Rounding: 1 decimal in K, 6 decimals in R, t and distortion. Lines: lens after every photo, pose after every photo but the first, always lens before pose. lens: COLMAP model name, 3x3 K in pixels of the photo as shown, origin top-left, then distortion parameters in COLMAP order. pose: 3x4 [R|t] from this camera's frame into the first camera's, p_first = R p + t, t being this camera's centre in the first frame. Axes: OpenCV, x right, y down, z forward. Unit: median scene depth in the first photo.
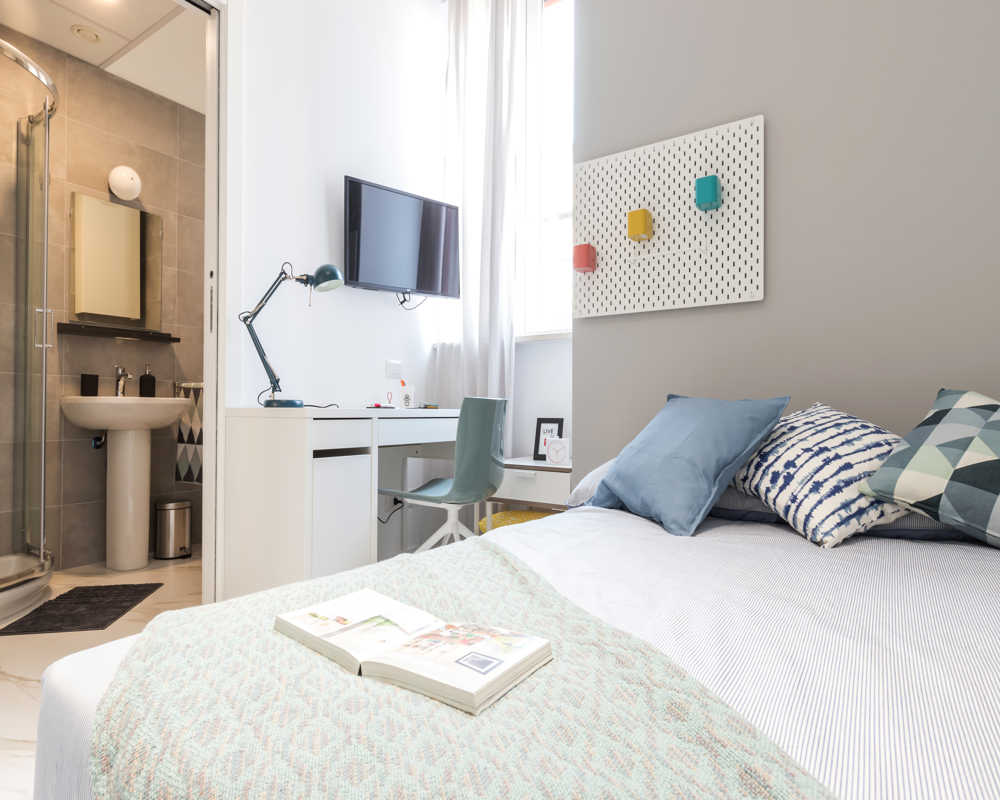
lens RADIAL K [[572.5, 0, 499.3], [0, 572.5, 404.3], [0, 0, 1]] dist [0.012531, -0.002007]
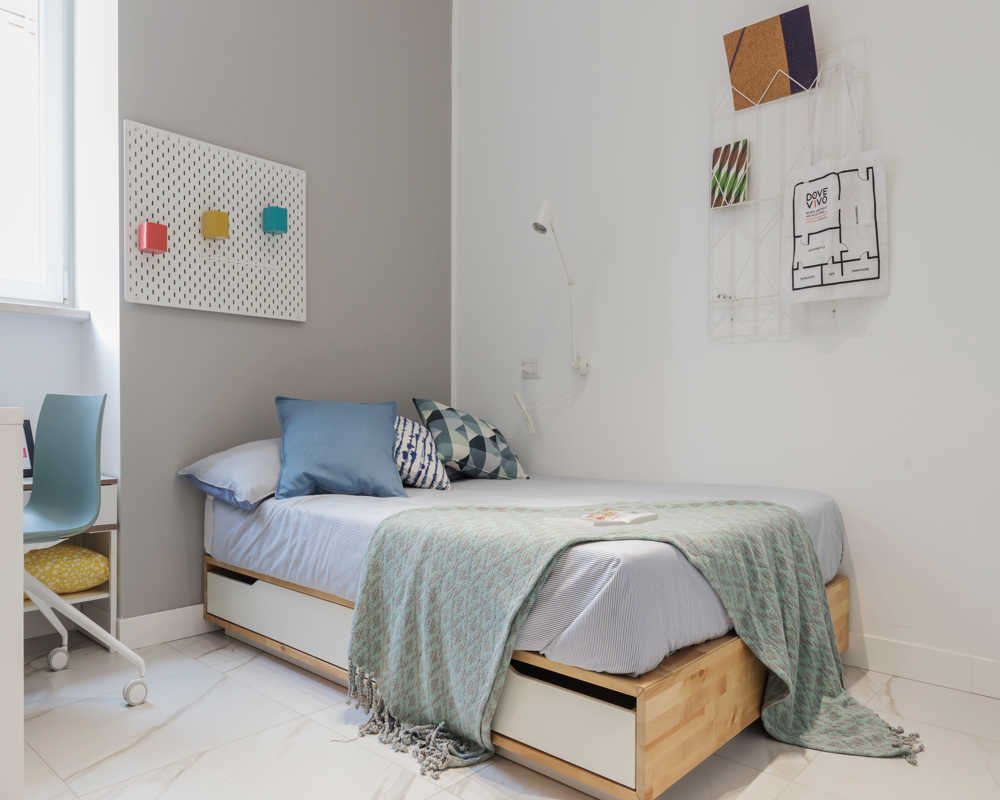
lens RADIAL K [[714.5, 0, 515.1], [0, 714.5, 426.6], [0, 0, 1]] dist [0.005187, -0.012305]
pose [[0.118470, -0.023368, 0.992683, -1.011353], [-0.016624, 0.999536, 0.025513, -0.001656], [-0.992819, -0.019525, 0.118026, 0.355108]]
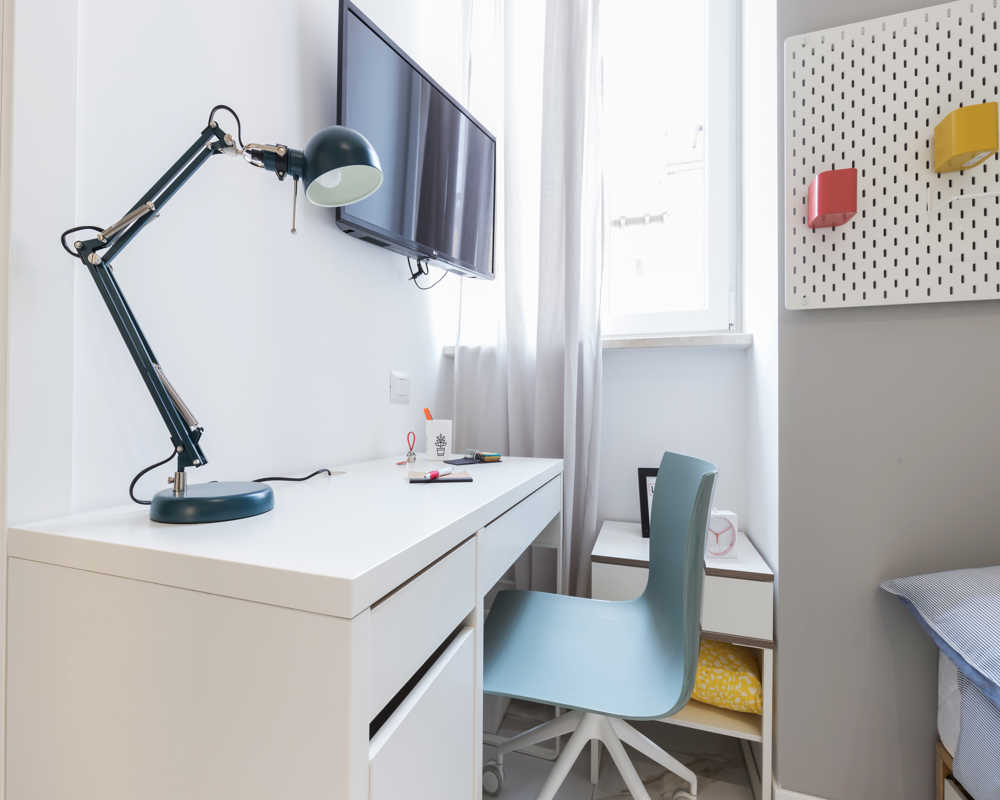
lens RADIAL K [[463.6, 0, 494.0], [0, 463.6, 402.2], [0, 0, 1]] dist [0.002671, -0.000093]
pose [[0.963460, 0.003166, 0.267834, -0.318841], [-0.003944, 0.999989, 0.002367, -0.069666], [-0.267824, -0.003337, 0.963462, 0.753470]]
